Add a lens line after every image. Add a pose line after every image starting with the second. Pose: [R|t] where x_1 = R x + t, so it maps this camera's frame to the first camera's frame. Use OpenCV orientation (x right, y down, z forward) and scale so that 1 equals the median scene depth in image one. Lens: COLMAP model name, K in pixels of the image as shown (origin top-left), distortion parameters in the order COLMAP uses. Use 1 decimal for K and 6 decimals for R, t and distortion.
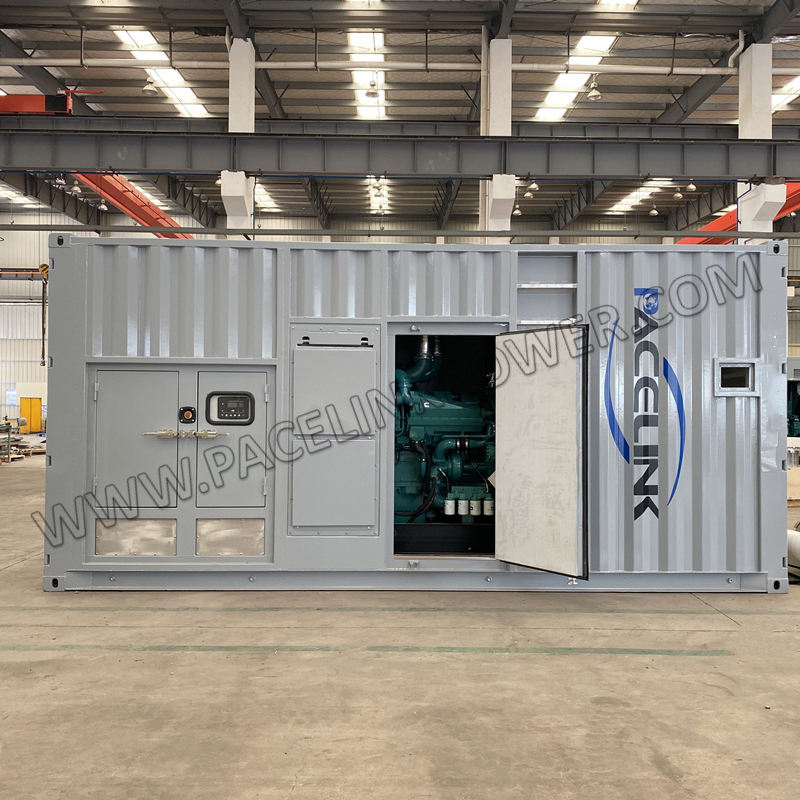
lens RADIAL K [[806.9, 0, 400.3], [0, 806.9, 401.6], [0, 0, 1]] dist [0.014768, 0.000000]
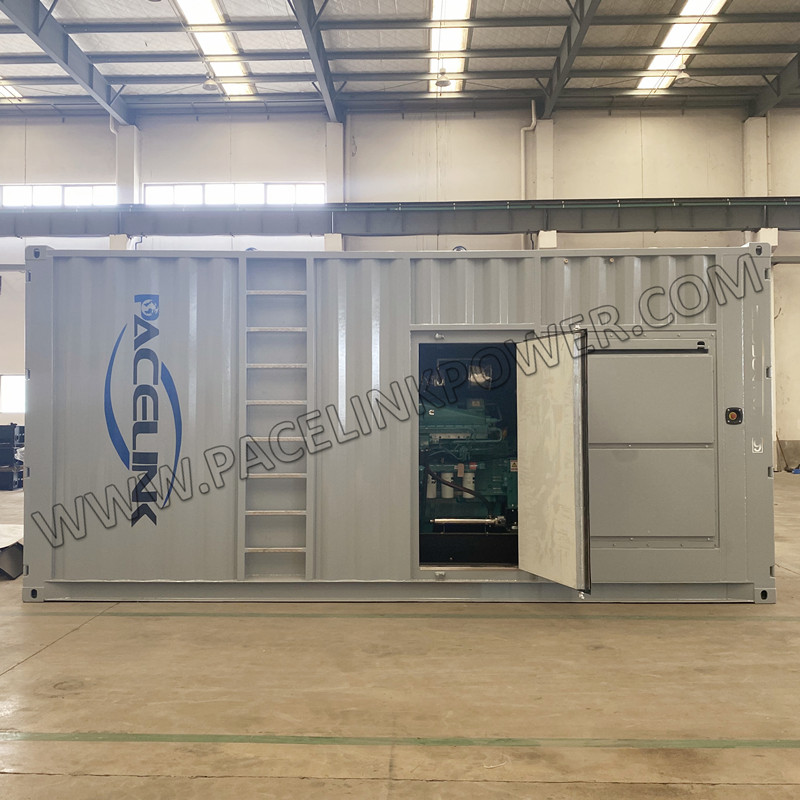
lens RADIAL K [[806.9, 0, 404.2], [0, 806.9, 399.6], [0, 0, 1]] dist [0.014768, 0.000000]
pose [[0.998629, -0.010570, -0.051267, 0.667480], [0.009882, 0.999858, -0.013645, 0.006113], [0.051404, 0.013119, 0.998592, 0.018575]]
